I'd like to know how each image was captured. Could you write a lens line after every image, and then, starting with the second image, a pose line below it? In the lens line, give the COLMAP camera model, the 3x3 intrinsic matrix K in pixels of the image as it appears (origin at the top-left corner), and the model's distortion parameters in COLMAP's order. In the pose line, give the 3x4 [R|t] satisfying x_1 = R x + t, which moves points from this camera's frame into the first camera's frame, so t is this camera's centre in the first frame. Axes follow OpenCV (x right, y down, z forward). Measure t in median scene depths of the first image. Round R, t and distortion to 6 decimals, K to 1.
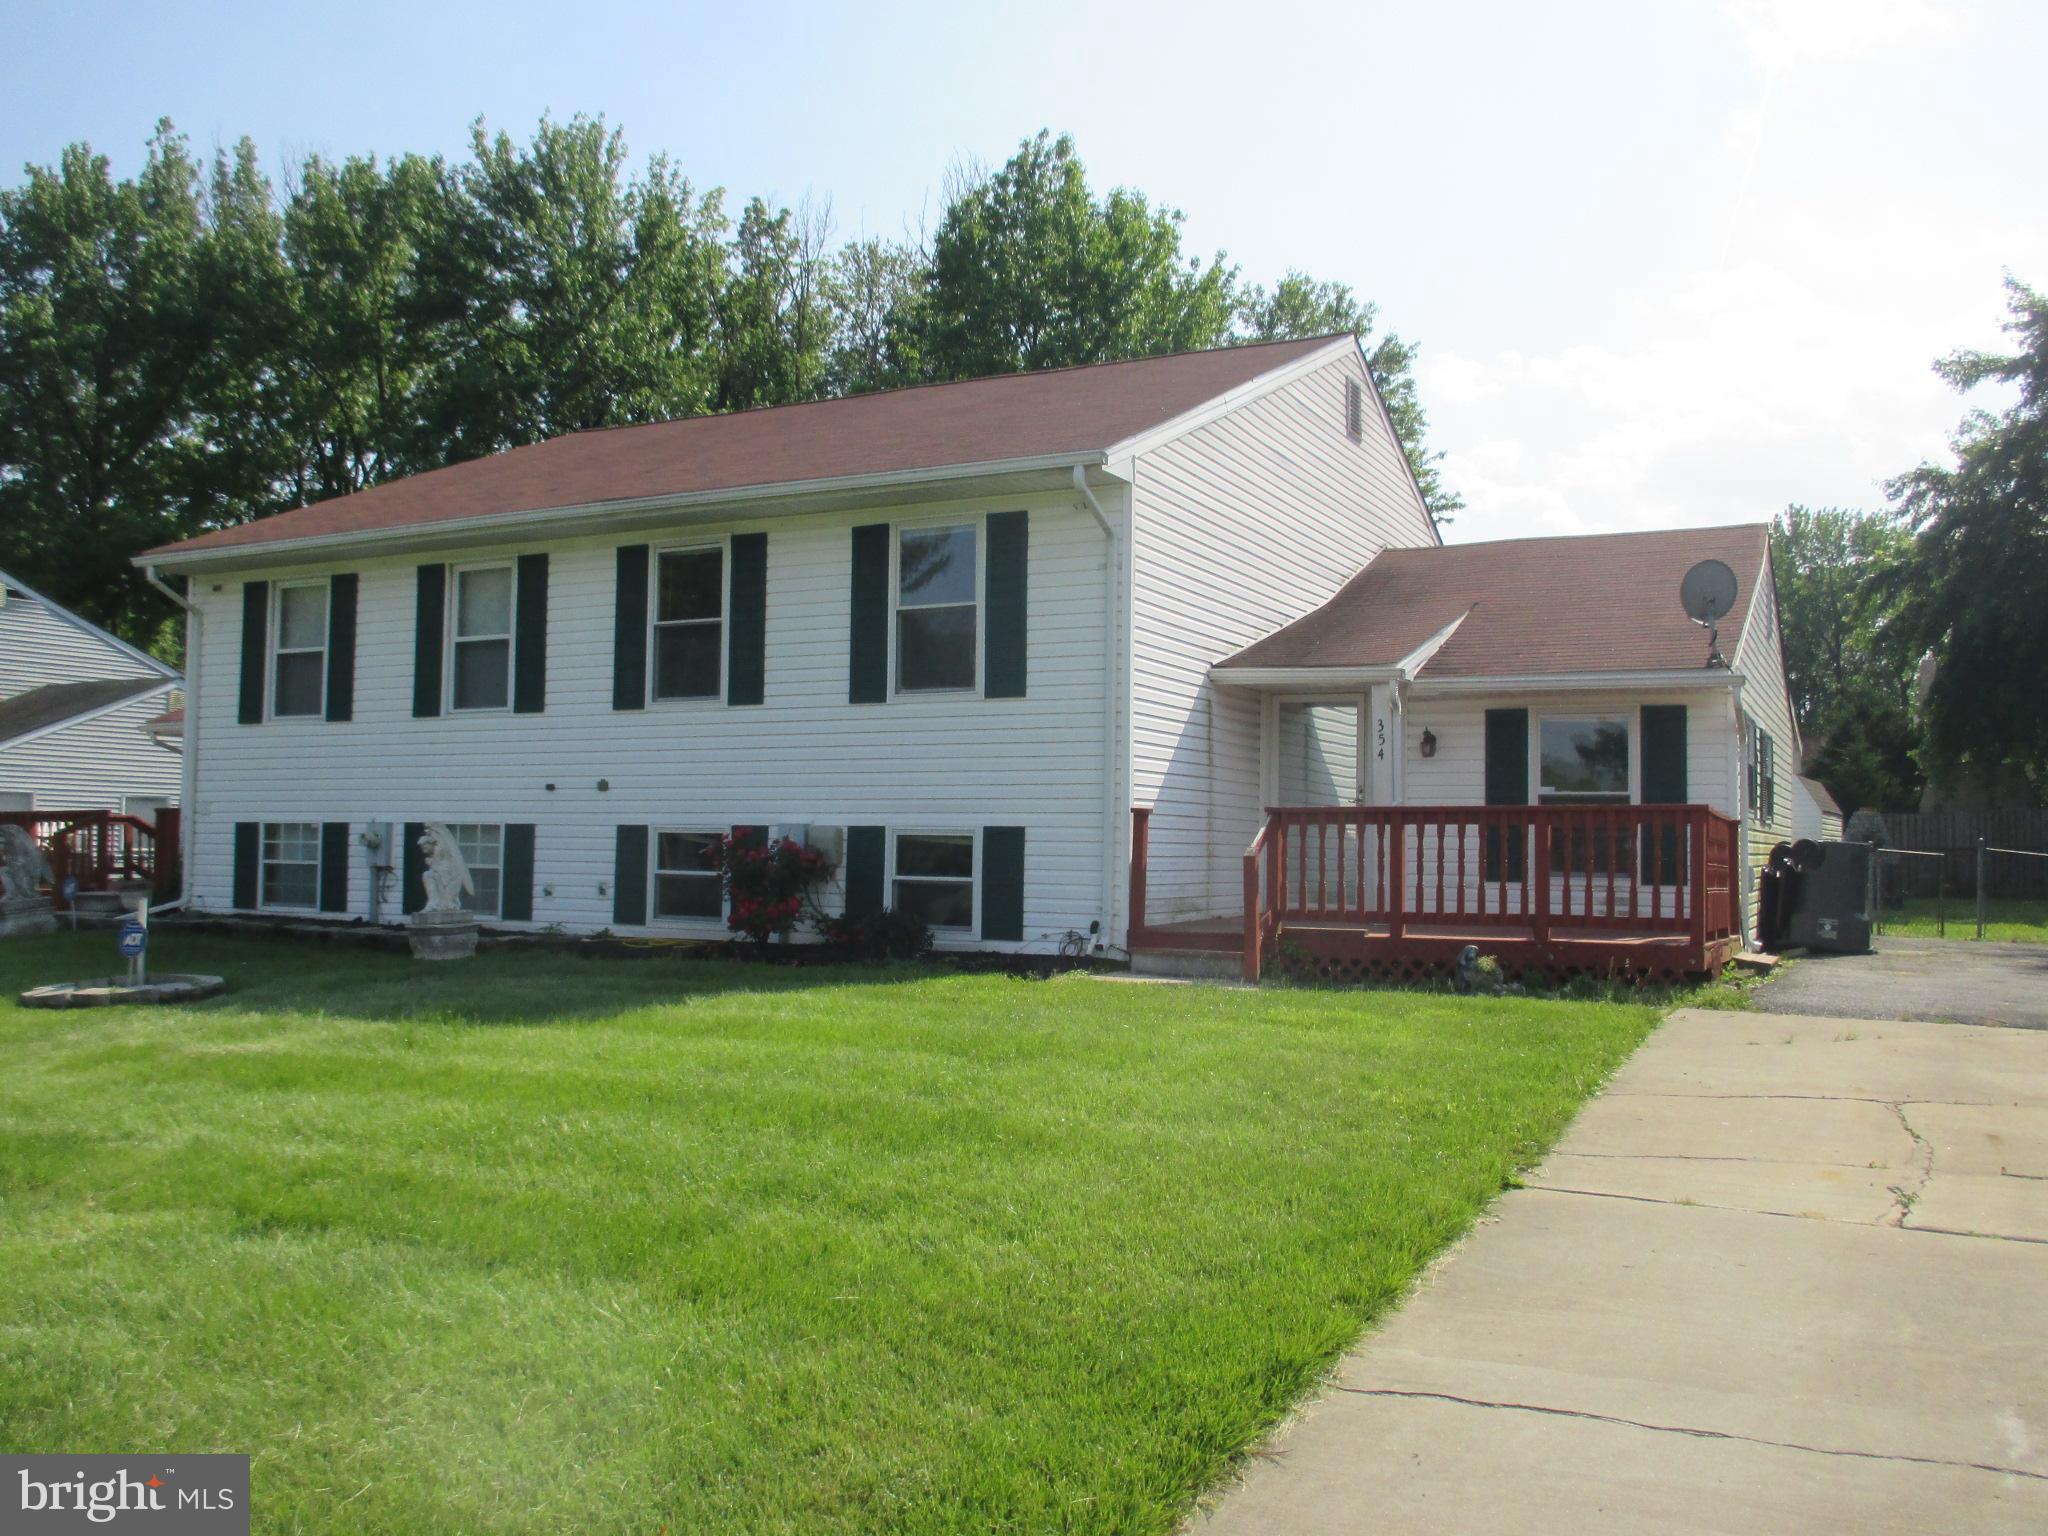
lens RADIAL K [[1714.0, 0, 1017.2], [0, 1714.0, 751.7], [0, 0, 1]] dist [-0.036369, 0.005364]
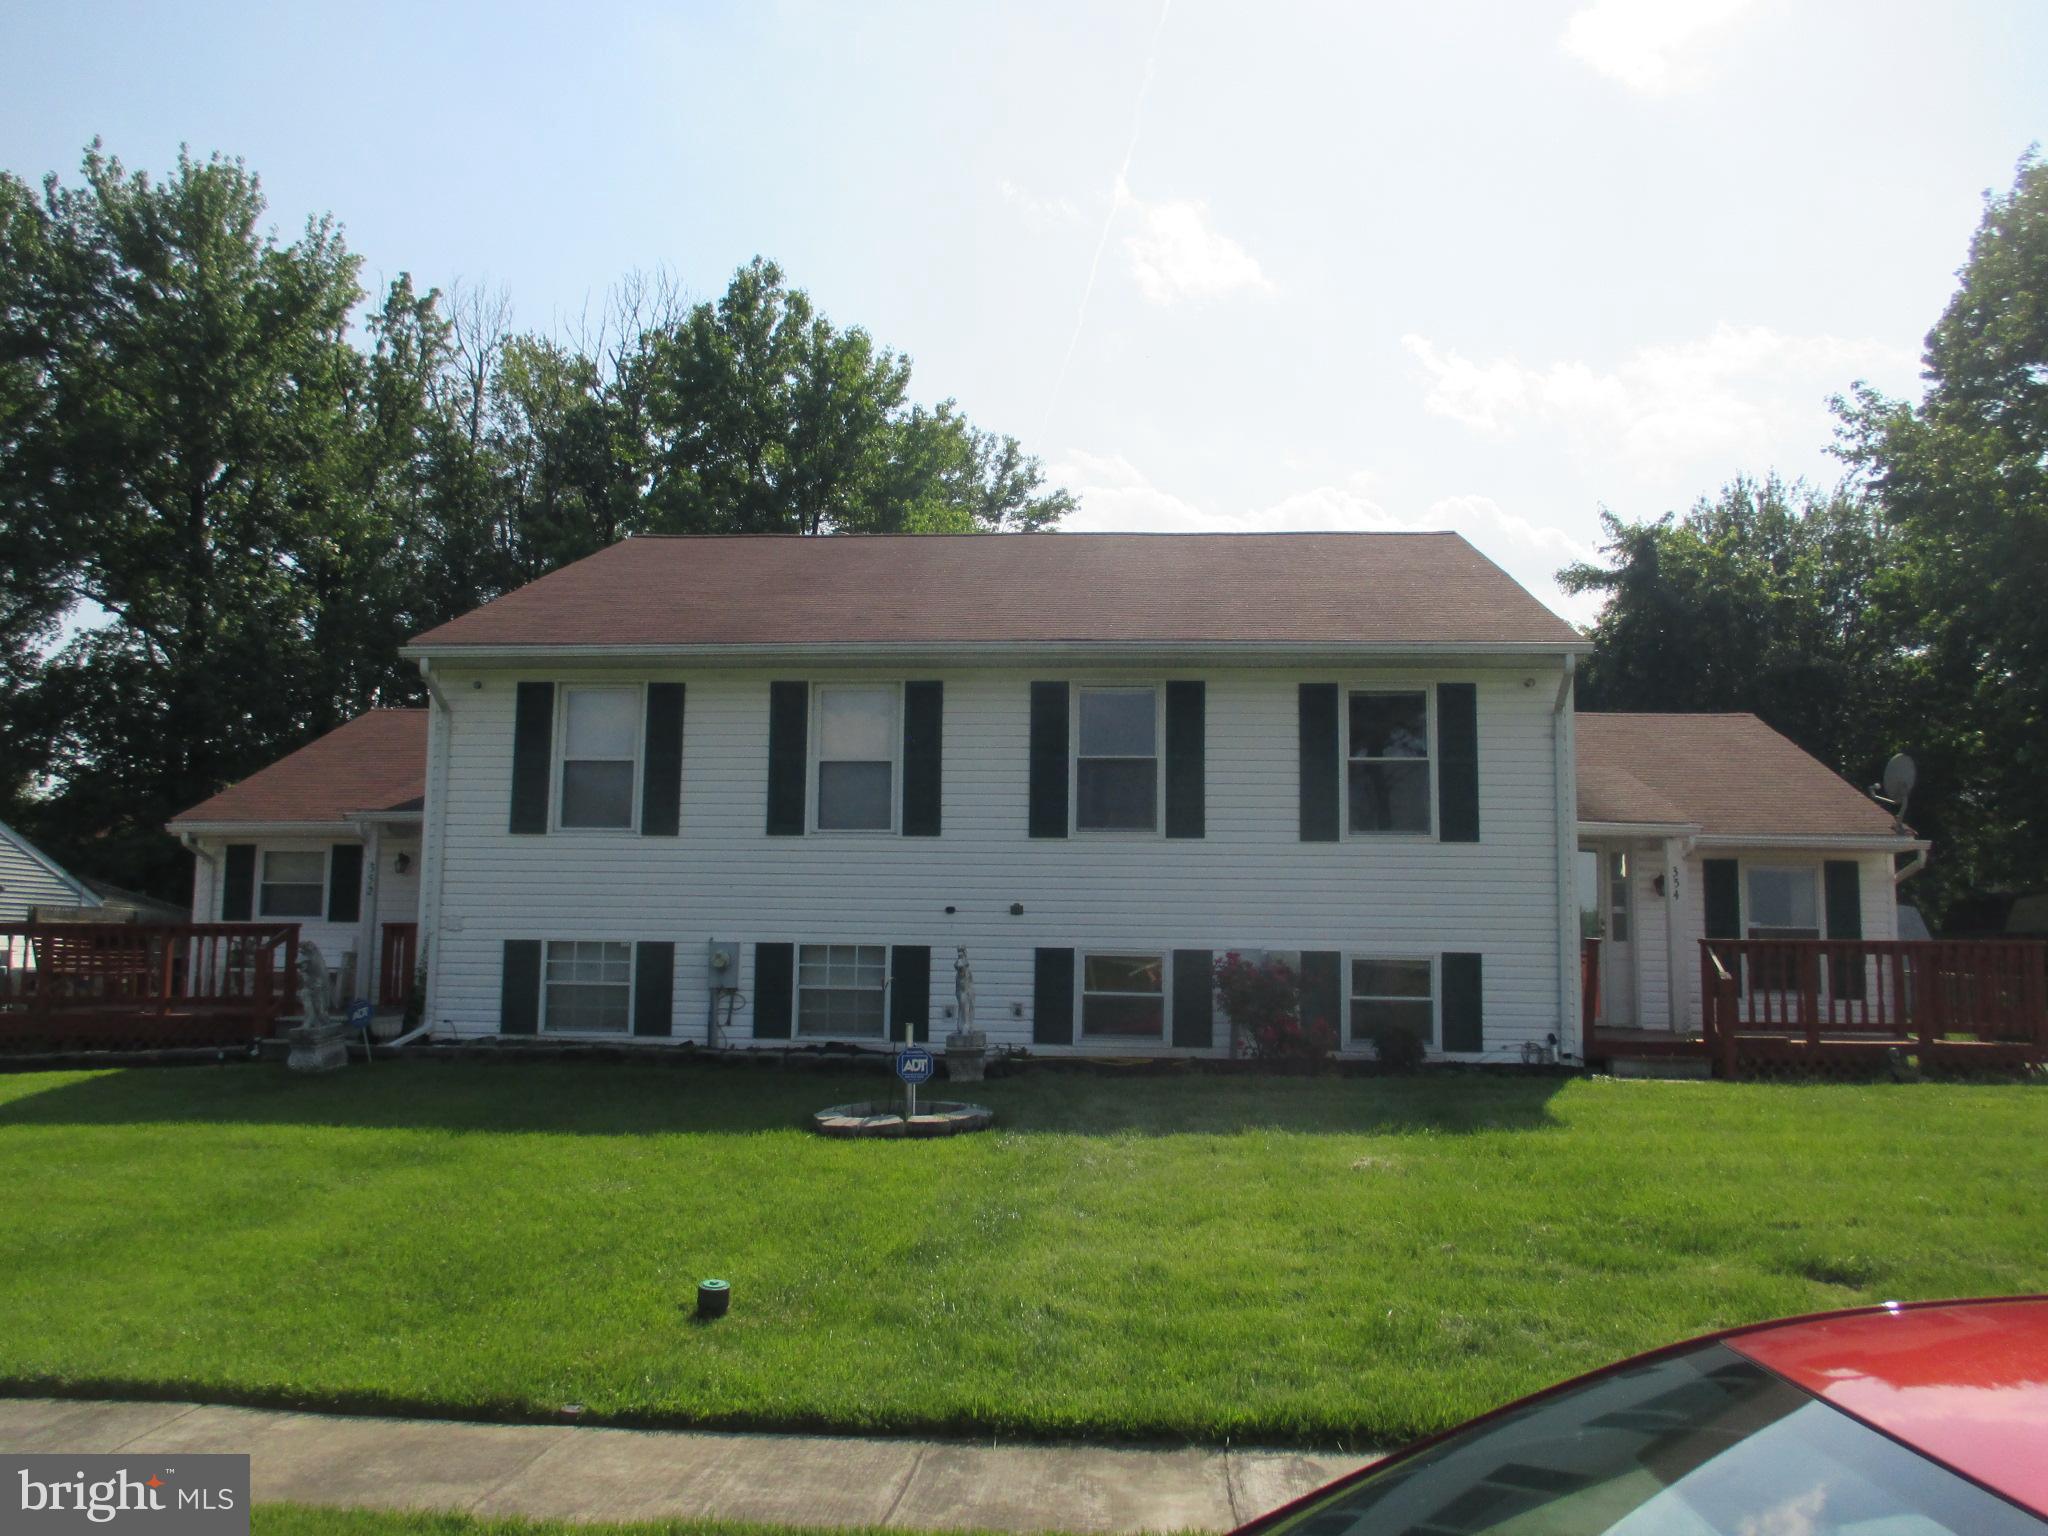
lens RADIAL K [[1714.0, 0, 1010.4], [0, 1714.0, 754.1], [0, 0, 1]] dist [-0.036369, 0.005364]
pose [[0.923886, 0.050545, 0.379316, -0.661816], [-0.026157, 0.997261, -0.069179, -0.002347], [-0.381774, 0.053992, 0.922678, 0.037442]]
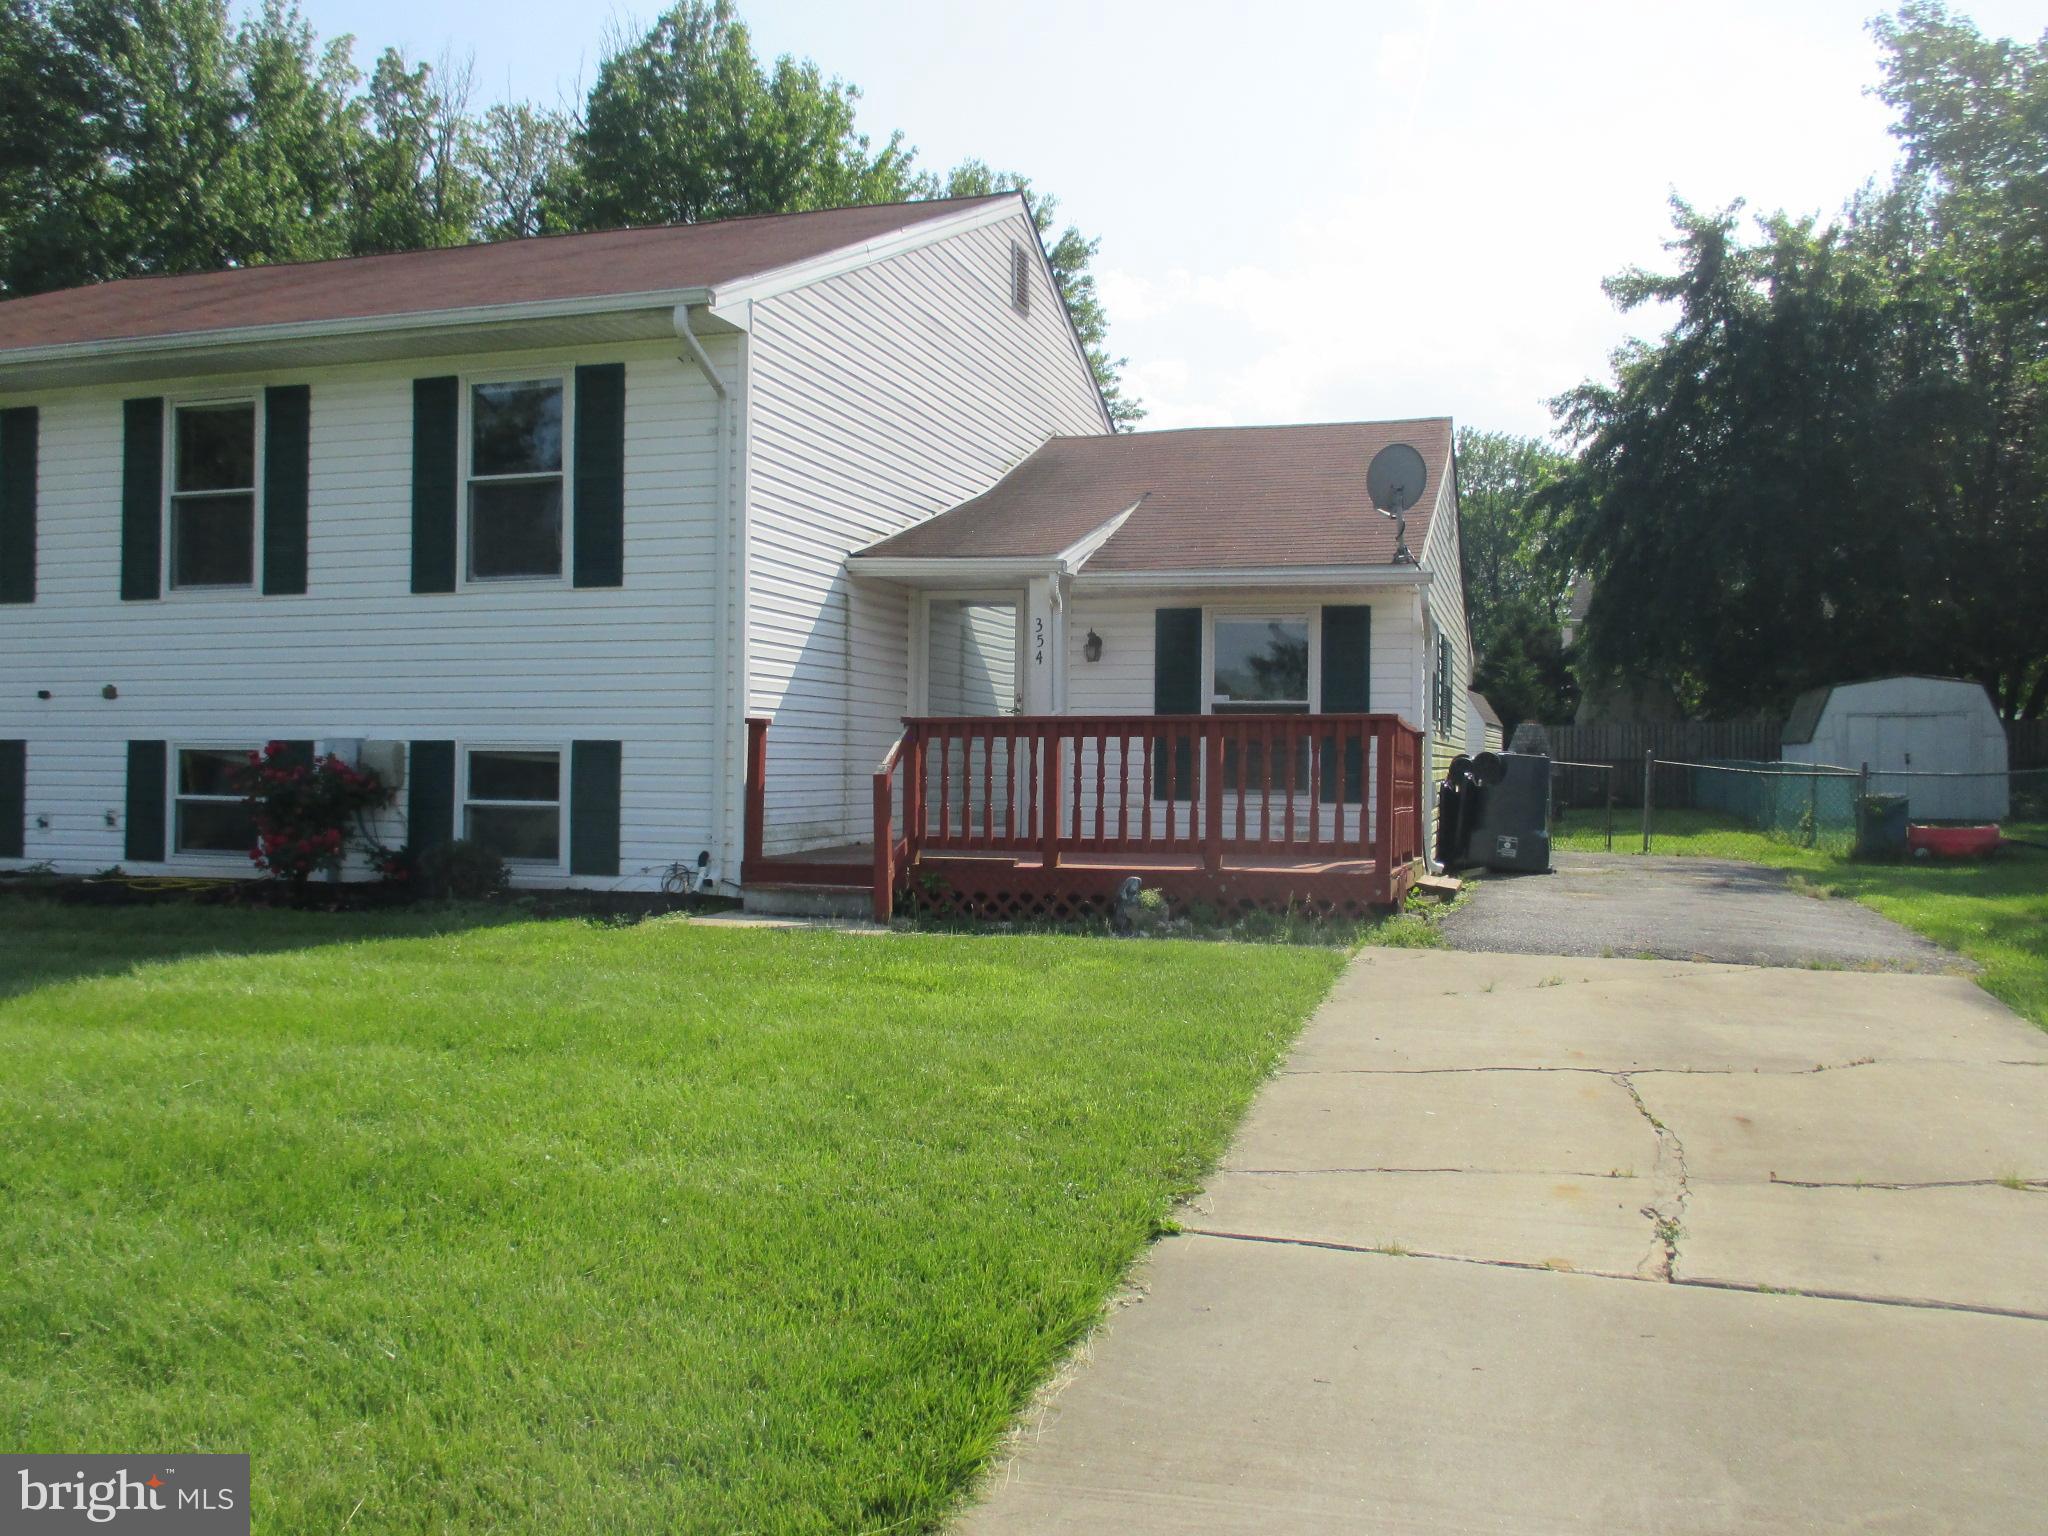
lens RADIAL K [[1714.0, 0, 1022.7], [0, 1714.0, 749.5], [0, 0, 1]] dist [-0.036369, 0.005364]
pose [[0.983177, -0.003735, 0.182616, 0.040154], [-0.005317, 0.998782, 0.049054, 0.005162], [-0.182577, -0.049200, 0.981960, 0.124035]]
